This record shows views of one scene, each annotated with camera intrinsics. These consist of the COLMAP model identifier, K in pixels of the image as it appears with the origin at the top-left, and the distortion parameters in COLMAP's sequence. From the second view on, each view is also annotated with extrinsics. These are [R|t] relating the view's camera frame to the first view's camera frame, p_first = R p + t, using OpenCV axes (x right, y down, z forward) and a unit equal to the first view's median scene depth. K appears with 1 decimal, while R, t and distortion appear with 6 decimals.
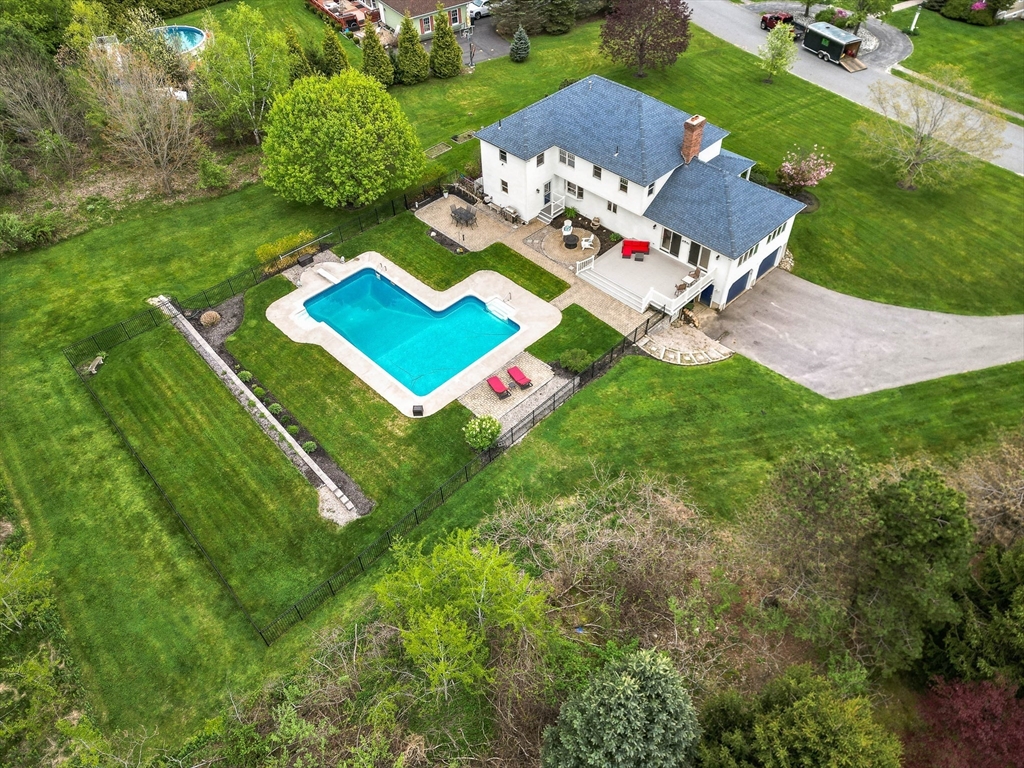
lens RADIAL K [[719.9, 0, 512.0], [0, 719.9, 384.0], [0, 0, 1]] dist [0.051386, -0.002157]
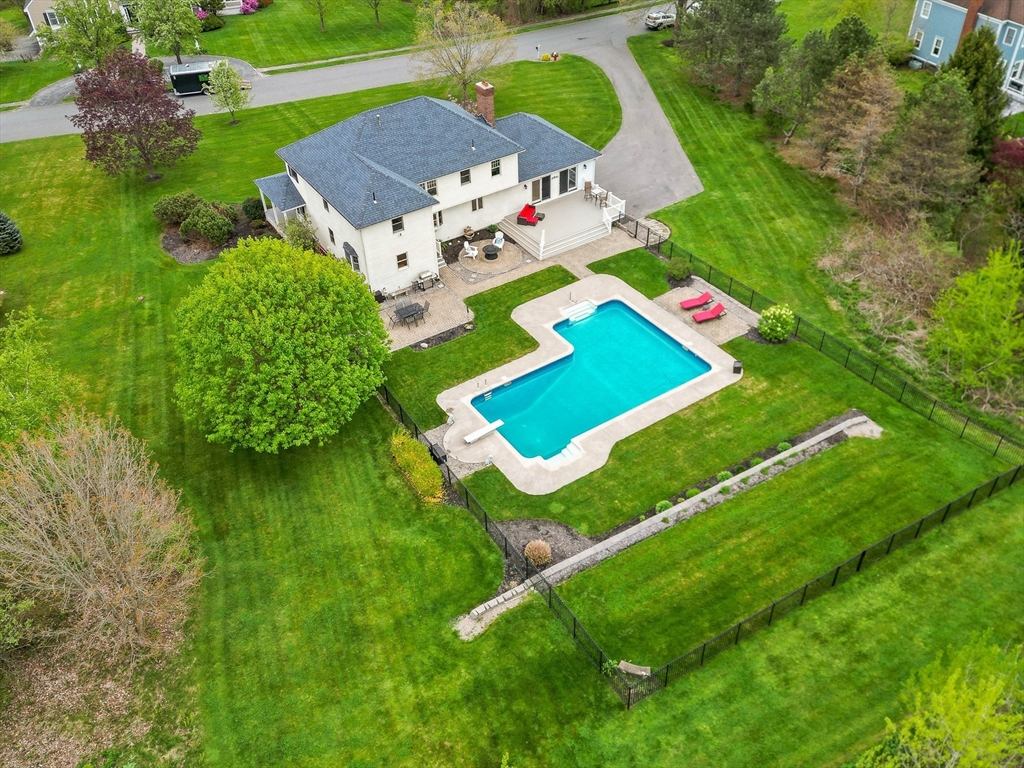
lens RADIAL K [[861.1, 0, 512.0], [0, 861.1, 384.0], [0, 0, 1]] dist [0.050271, -0.006388]
pose [[0.198602, -0.615891, 0.762388, -0.922208], [0.727298, 0.614038, 0.306587, -0.443673], [-0.656959, 0.493594, 0.569885, 0.472863]]
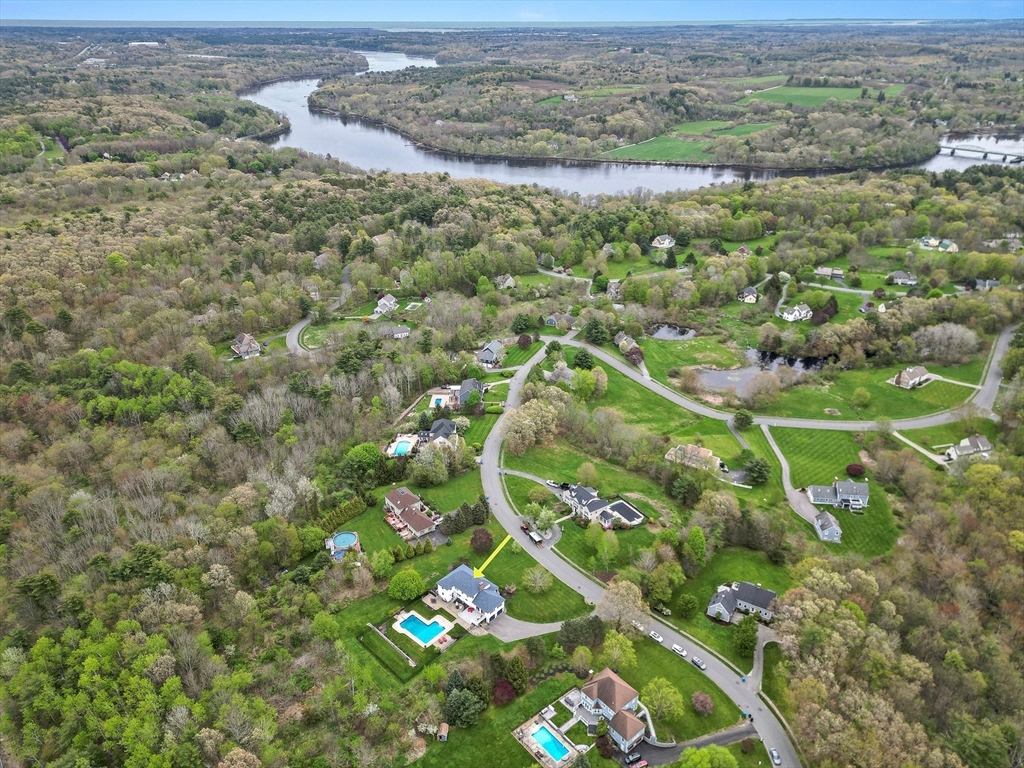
lens RADIAL K [[719.9, 0, 512.0], [0, 719.9, 384.0], [0, 0, 1]] dist [0.051386, -0.002157]
pose [[0.997585, 0.002532, 0.069415, 0.112760], [0.022150, 0.935570, -0.352445, 0.108152], [-0.065835, 0.353131, 0.933255, -4.047331]]
